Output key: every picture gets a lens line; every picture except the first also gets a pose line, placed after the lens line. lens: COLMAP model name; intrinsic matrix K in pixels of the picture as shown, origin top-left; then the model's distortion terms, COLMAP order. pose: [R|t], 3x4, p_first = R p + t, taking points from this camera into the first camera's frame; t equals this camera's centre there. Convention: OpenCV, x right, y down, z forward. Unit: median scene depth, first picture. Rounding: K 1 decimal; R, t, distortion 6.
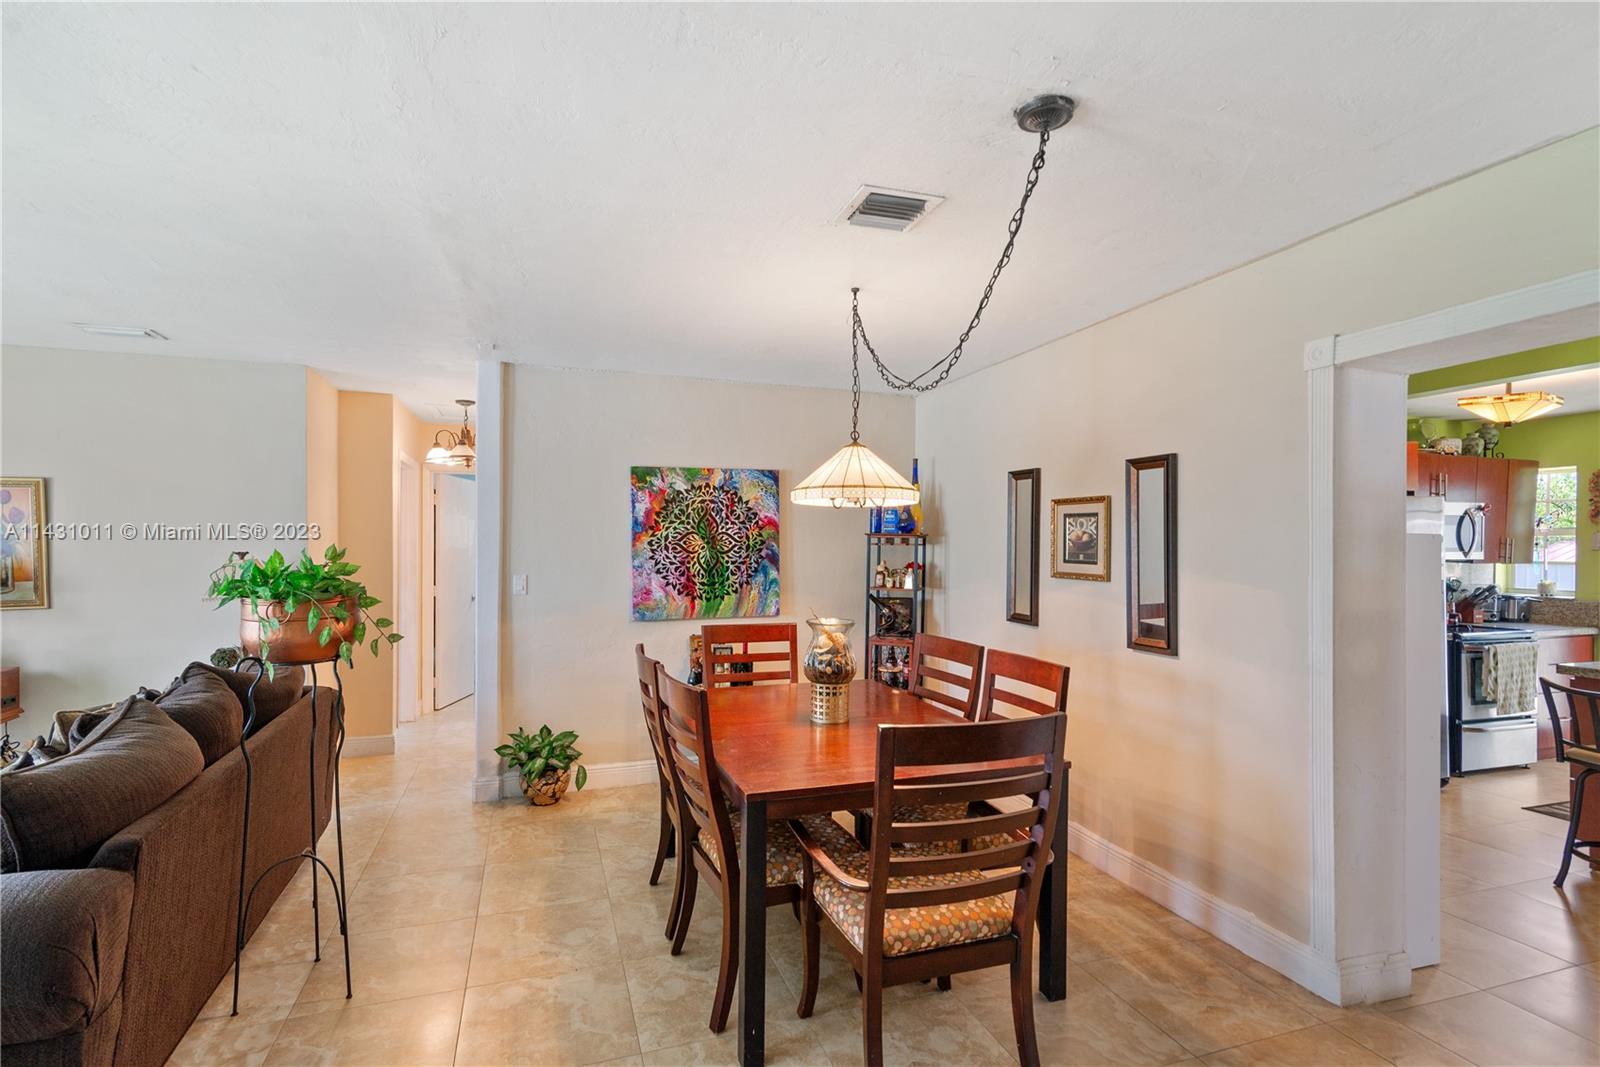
lens RADIAL K [[743.4, 0, 803.5], [0, 743.4, 539.8], [0, 0, 1]] dist [0.001263, 0.000455]
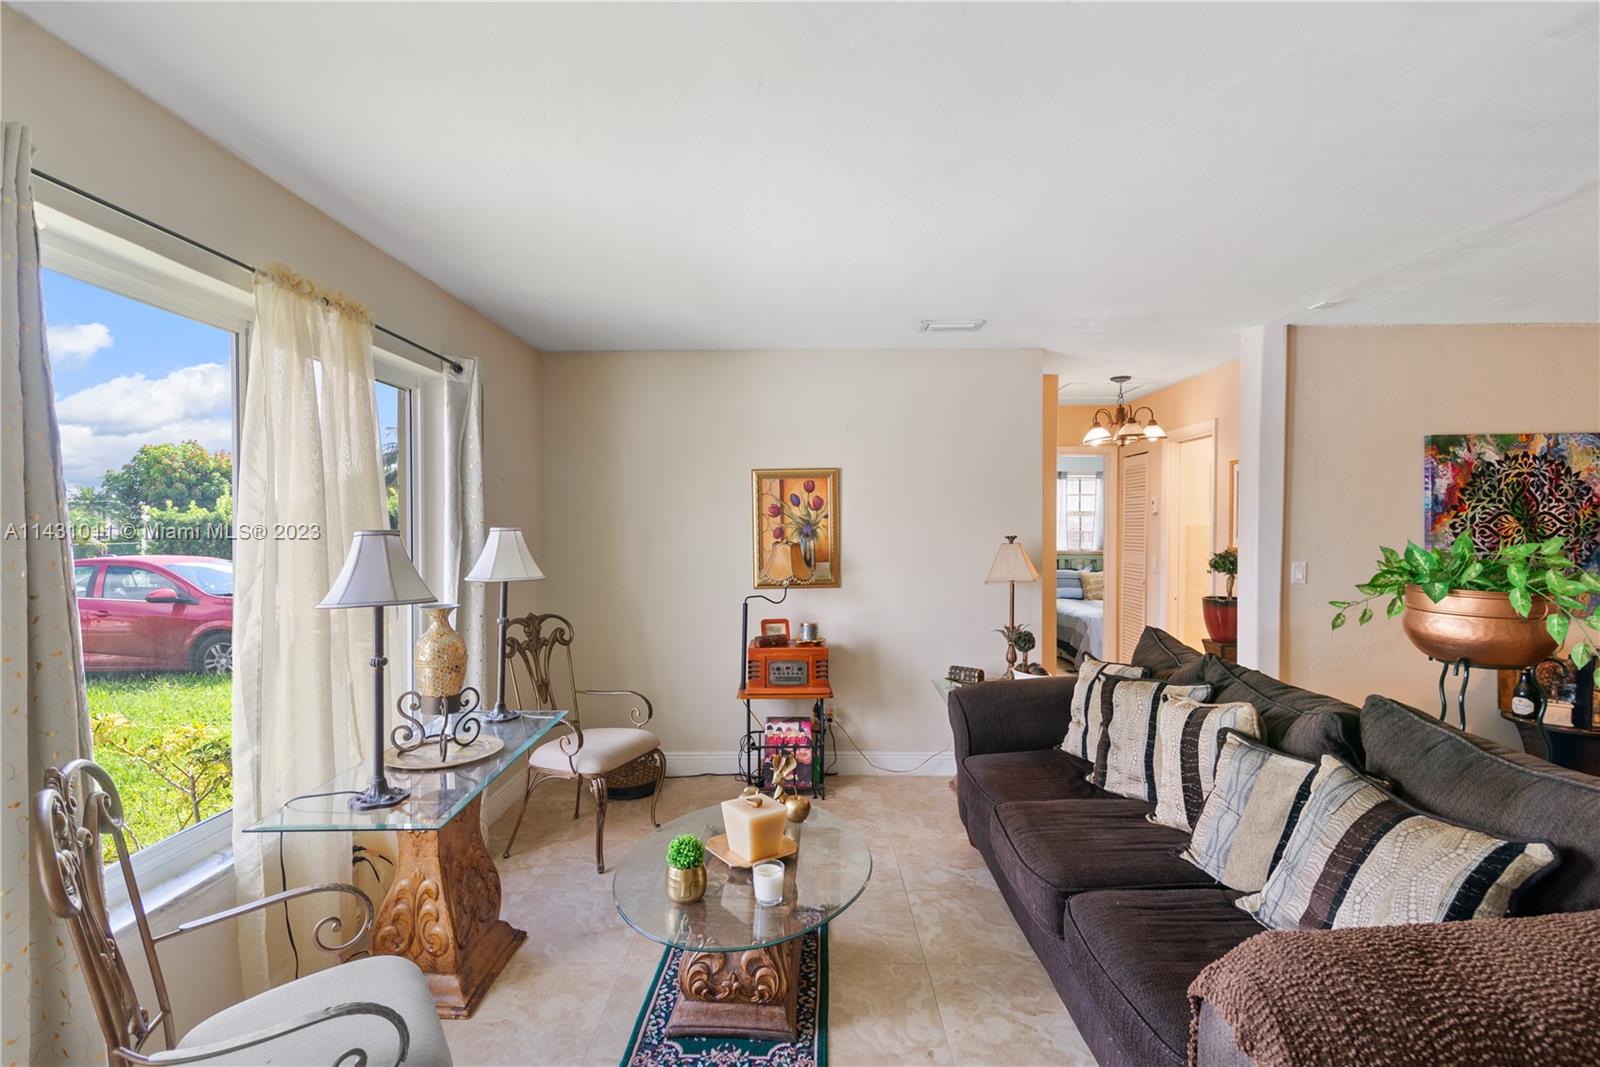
lens RADIAL K [[743.4, 0, 799.9], [0, 743.4, 529.3], [0, 0, 1]] dist [0.001263, 0.000455]
pose [[0.940181, -0.002756, -0.340665, -0.607852], [0.005518, 0.999959, 0.007138, -0.001636], [0.340631, -0.008590, 0.940158, -0.042260]]
